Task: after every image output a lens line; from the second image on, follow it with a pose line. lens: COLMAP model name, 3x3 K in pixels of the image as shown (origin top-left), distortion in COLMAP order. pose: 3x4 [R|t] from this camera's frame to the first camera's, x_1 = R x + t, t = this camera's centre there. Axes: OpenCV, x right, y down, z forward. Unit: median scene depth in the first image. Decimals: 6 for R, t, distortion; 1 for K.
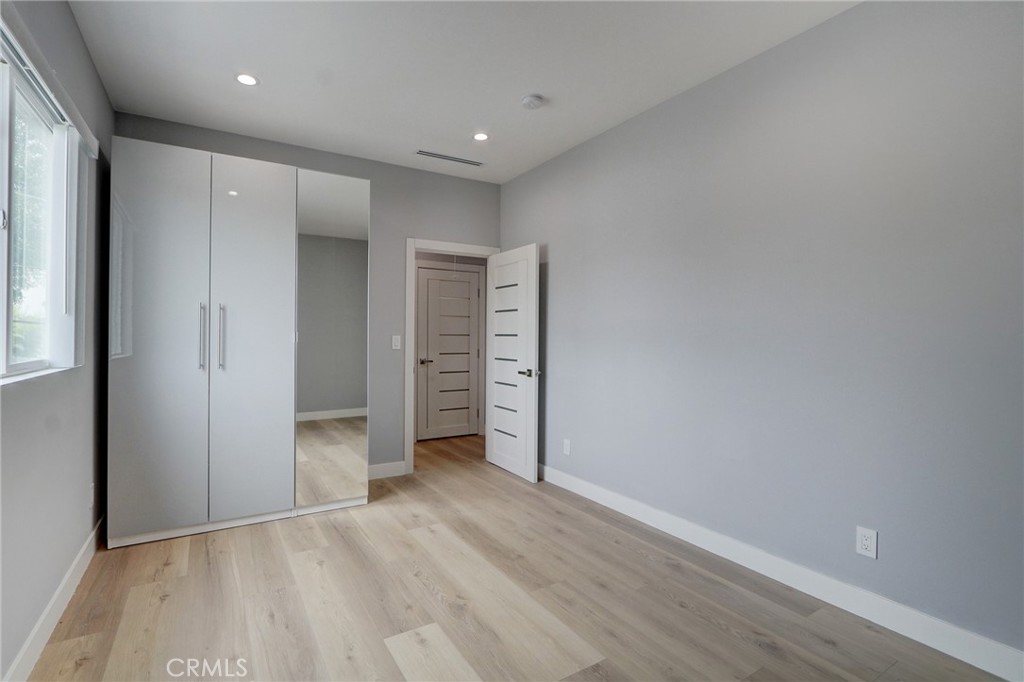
lens RADIAL K [[454.1, 0, 490.2], [0, 454.1, 334.9], [0, 0, 1]] dist [-0.008423, -0.000738]
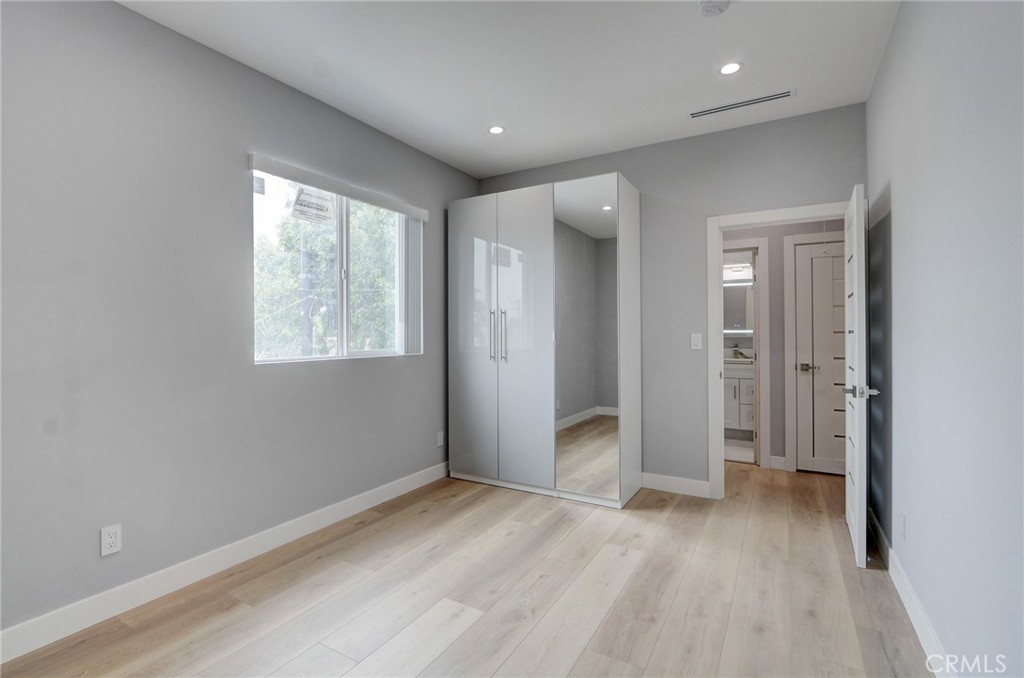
lens RADIAL K [[476.6, 0, 507.7], [0, 476.6, 333.0], [0, 0, 1]] dist [-0.016281, 0.002512]
pose [[0.494628, -0.007819, -0.869069, 0.571698], [0.006740, 0.999964, -0.005161, 0.004087], [0.869079, -0.003304, 0.494663, 0.346697]]
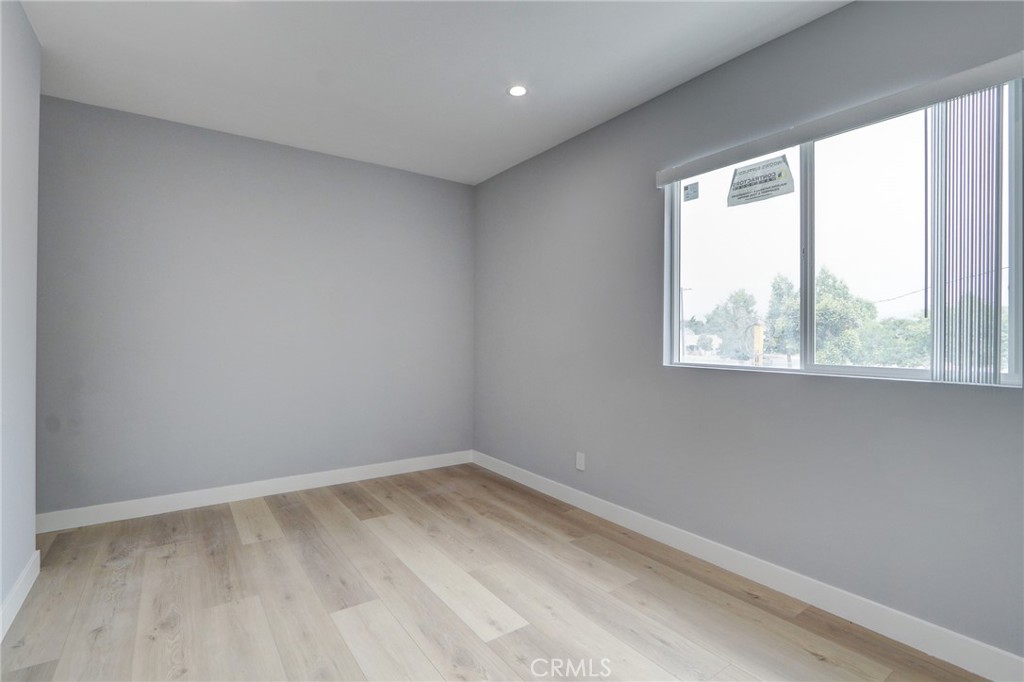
lens RADIAL K [[476.6, 0, 497.5], [0, 476.6, 336.9], [0, 0, 1]] dist [-0.016281, 0.002512]
pose [[-0.997182, -0.010709, -0.074248, -0.044702], [-0.010864, 0.999940, 0.001683, -0.001399], [0.074226, 0.002485, -0.997238, 1.339933]]
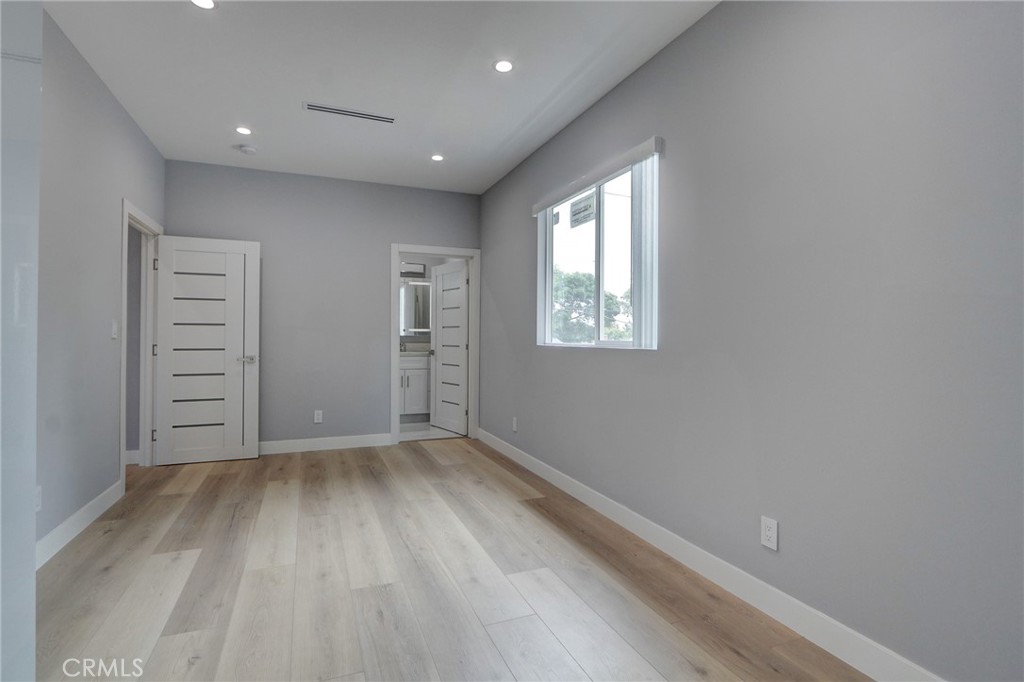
lens RADIAL K [[476.6, 0, 492.7], [0, 476.6, 334.8], [0, 0, 1]] dist [-0.016281, 0.002512]
pose [[-0.988421, 0.007660, 0.151546, -0.545423], [0.006054, 0.999921, -0.011051, 0.034682], [-0.151619, -0.010006, -0.988388, 1.727645]]
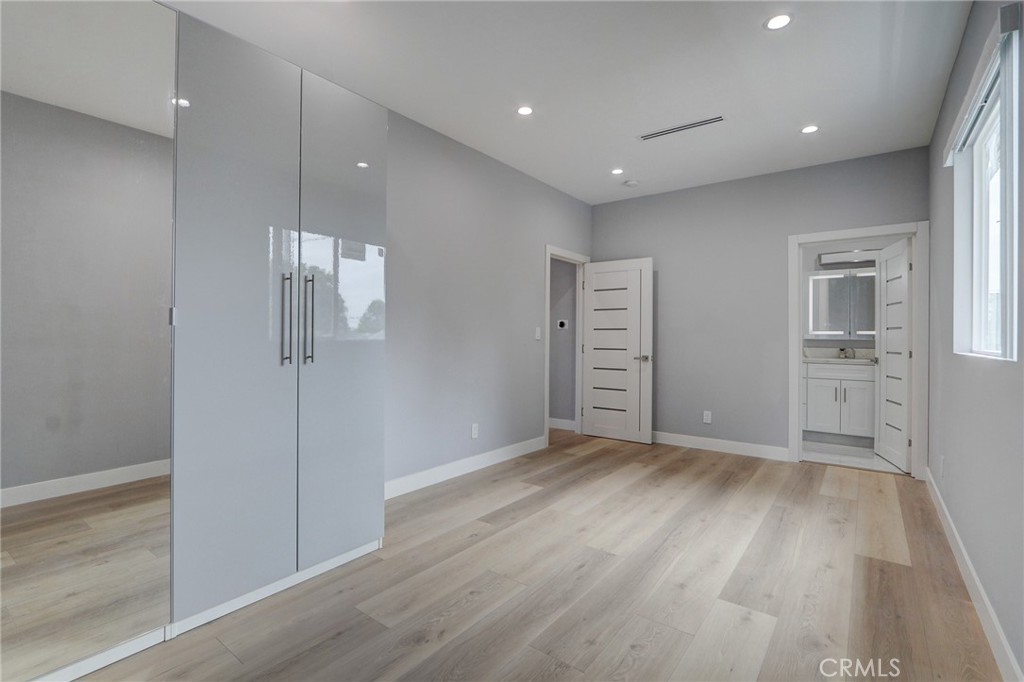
lens RADIAL K [[476.6, 0, 492.9], [0, 476.6, 335.2], [0, 0, 1]] dist [-0.016281, 0.002512]
pose [[-0.367983, 0.011792, 0.929758, -0.981977], [-0.010634, 0.999801, -0.016889, 0.040225], [-0.929772, -0.016102, -0.367784, 1.535462]]
